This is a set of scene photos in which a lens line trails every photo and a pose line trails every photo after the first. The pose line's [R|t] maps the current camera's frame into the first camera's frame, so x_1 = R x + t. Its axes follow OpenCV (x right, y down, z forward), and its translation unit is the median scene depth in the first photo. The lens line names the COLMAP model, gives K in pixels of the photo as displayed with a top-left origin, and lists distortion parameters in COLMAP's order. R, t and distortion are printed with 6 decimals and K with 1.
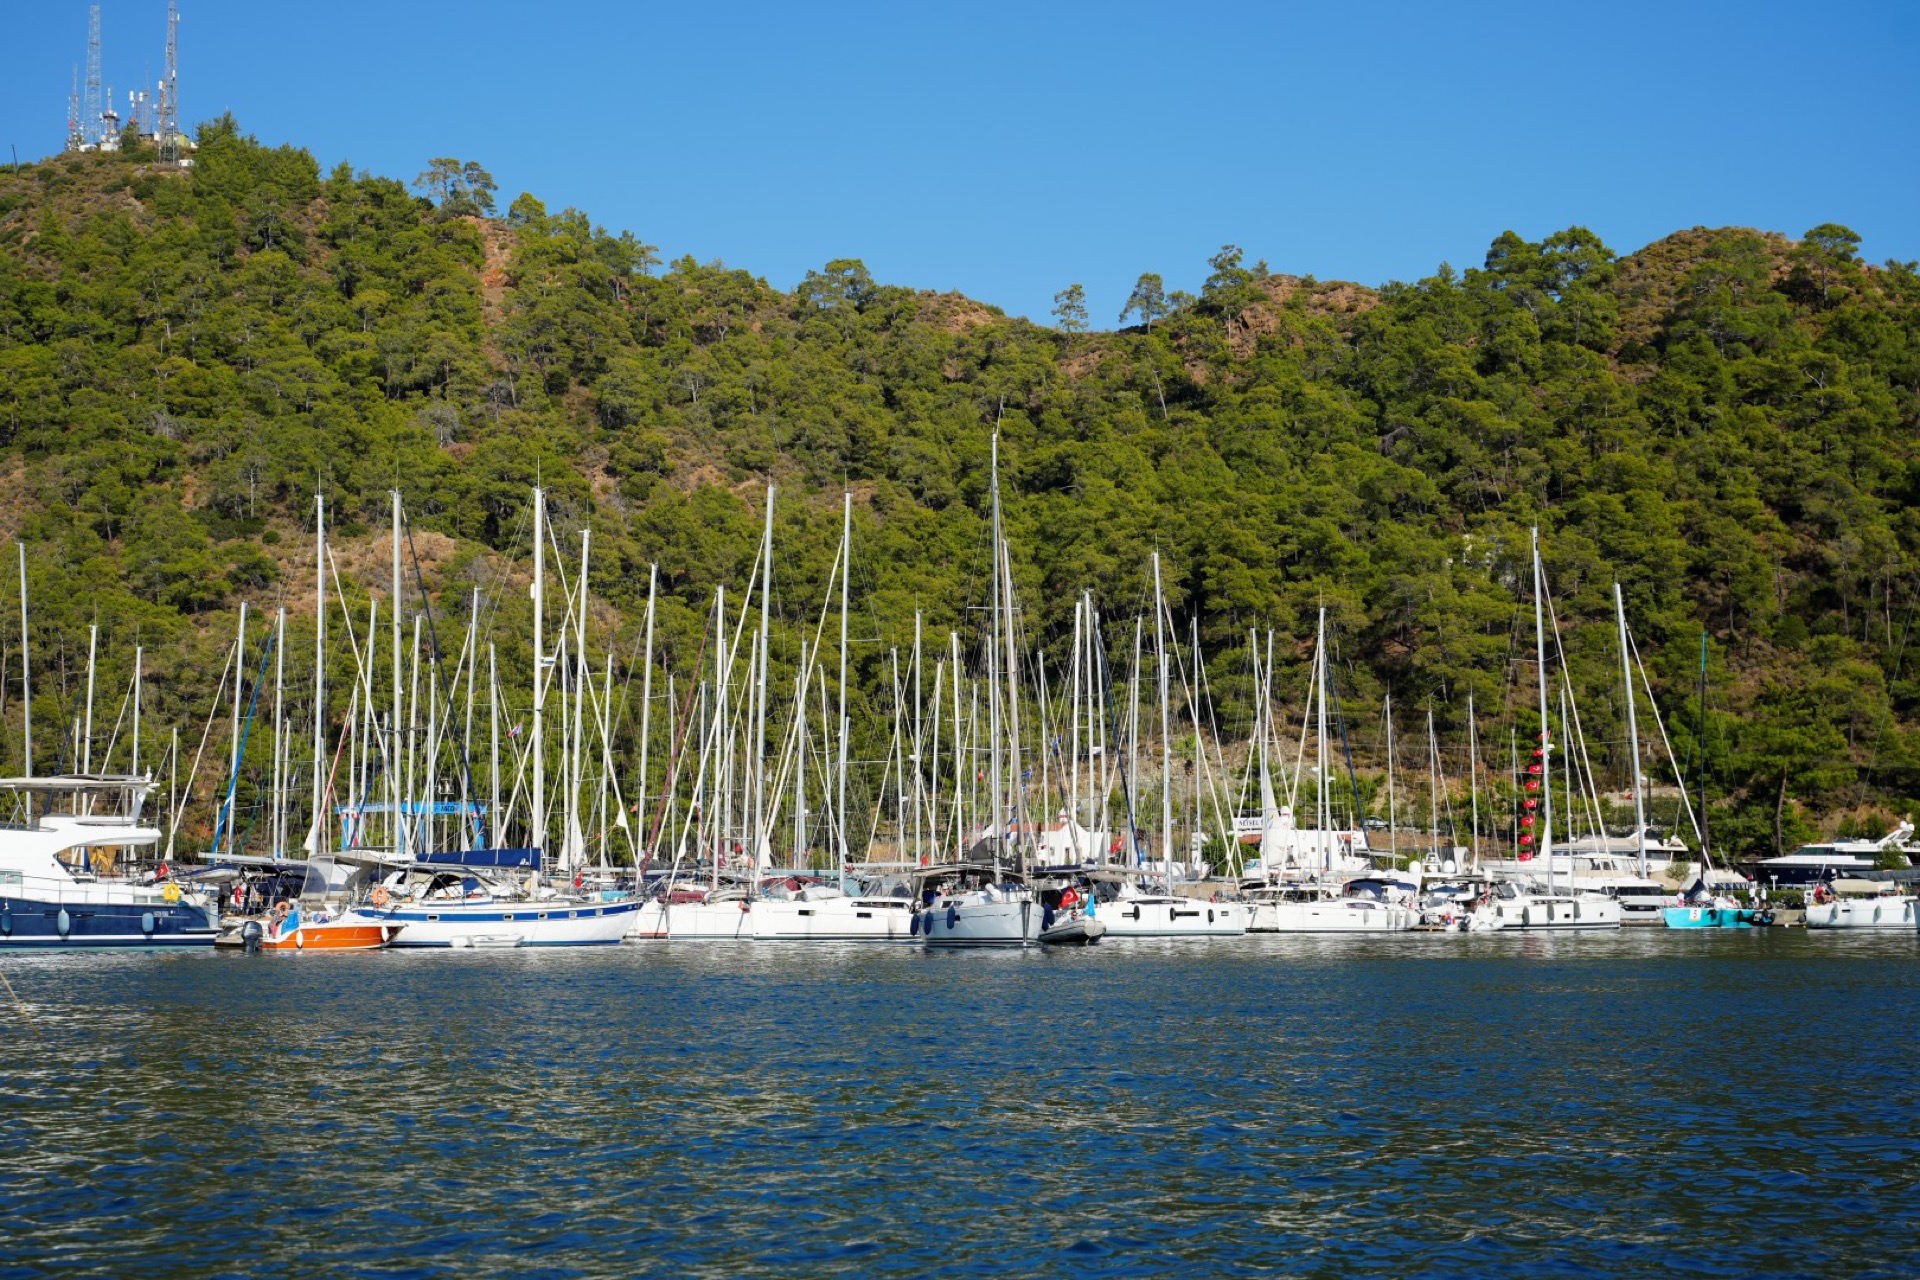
lens RADIAL K [[2848.4, 0, 961.1], [0, 2848.4, 638.9], [0, 0, 1]] dist [-0.000792, 0.000000]
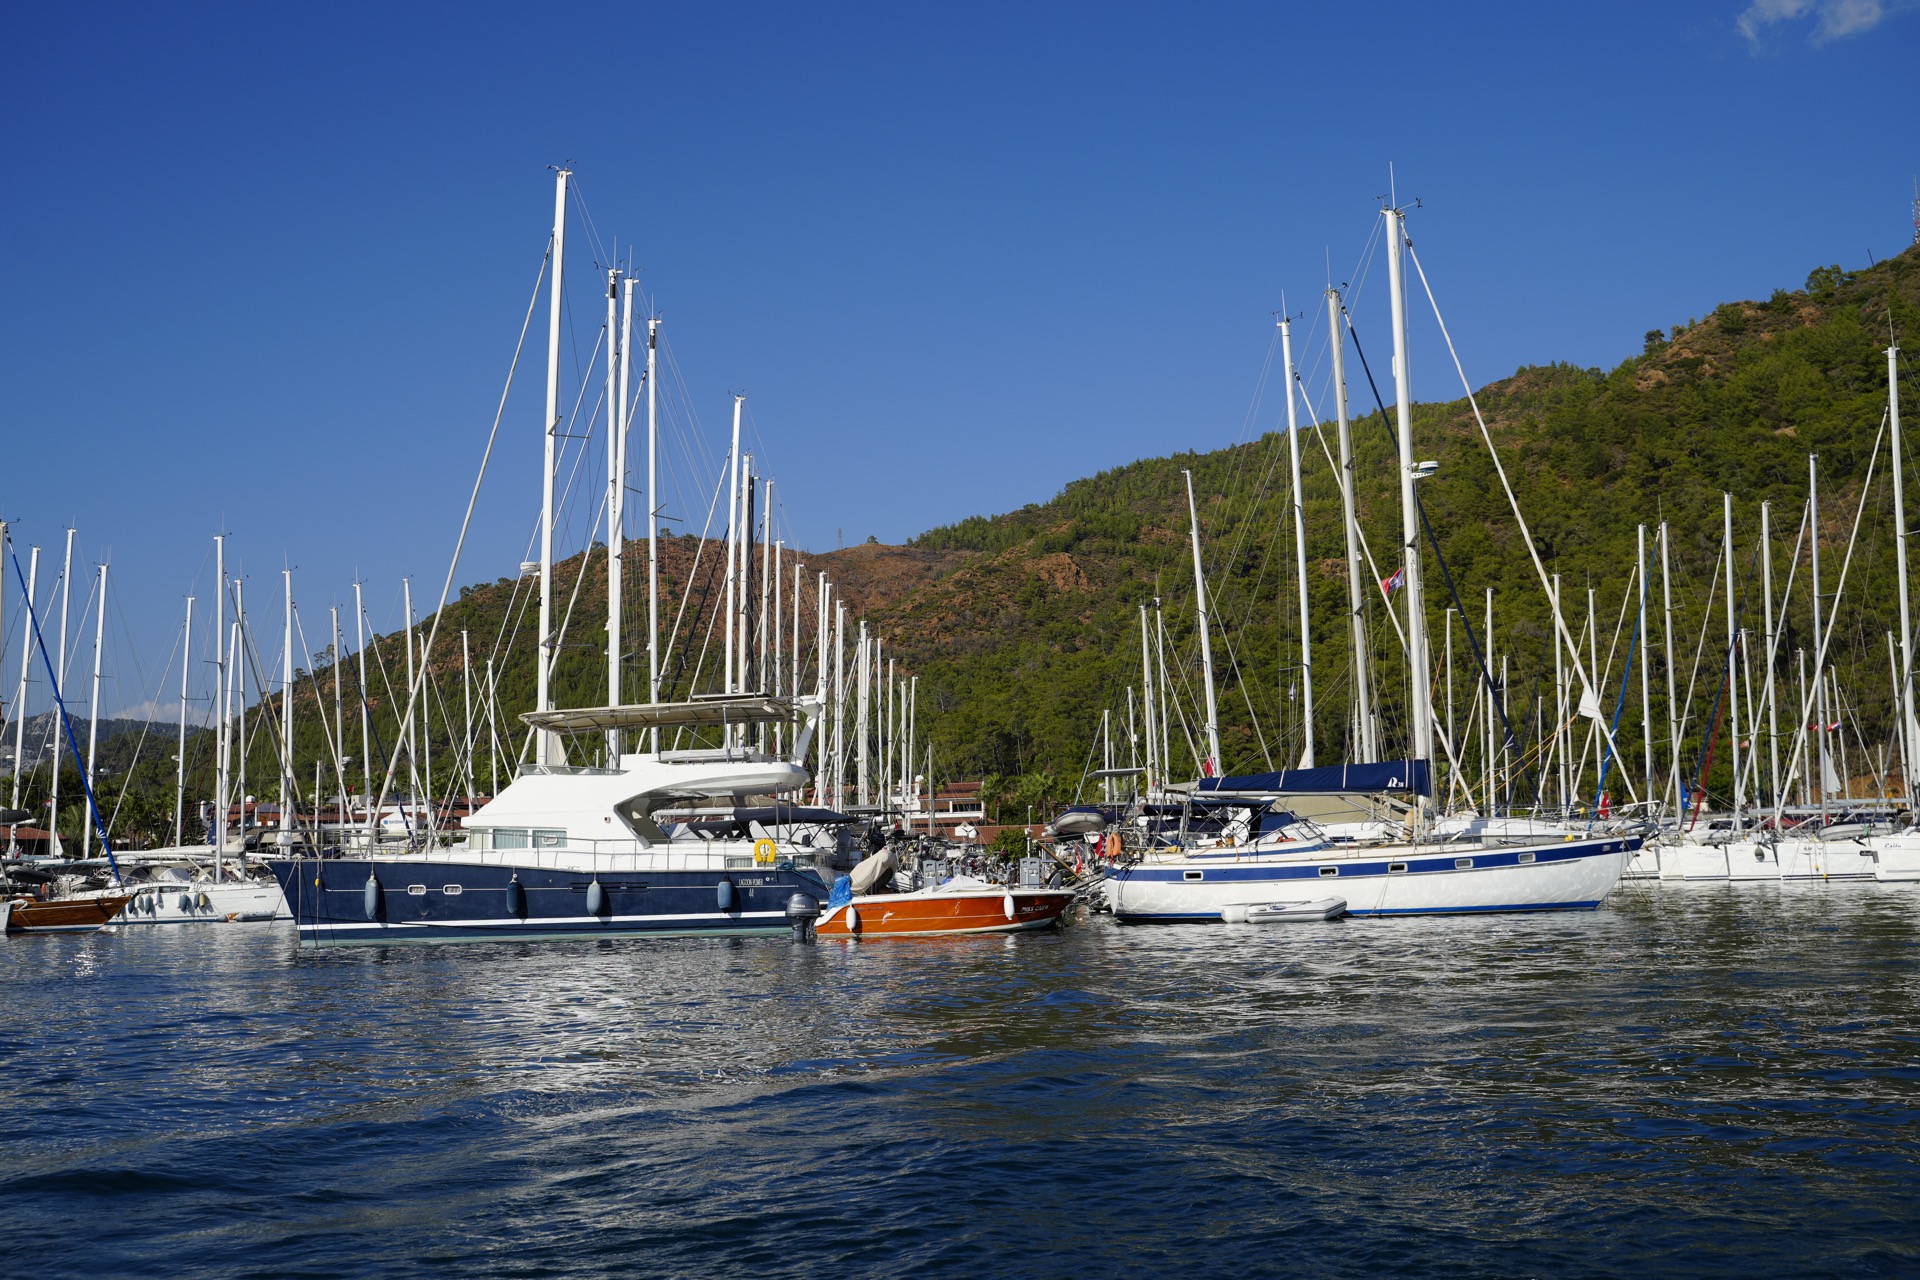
lens RADIAL K [[1995.5, 0, 956.5], [0, 1995.5, 636.4], [0, 0, 1]] dist [-0.030790, 0.000000]
pose [[0.680306, -0.106969, -0.725080, 0.116859], [0.097498, 0.993708, -0.055122, 0.067954], [0.726414, -0.033194, 0.686455, 0.698196]]
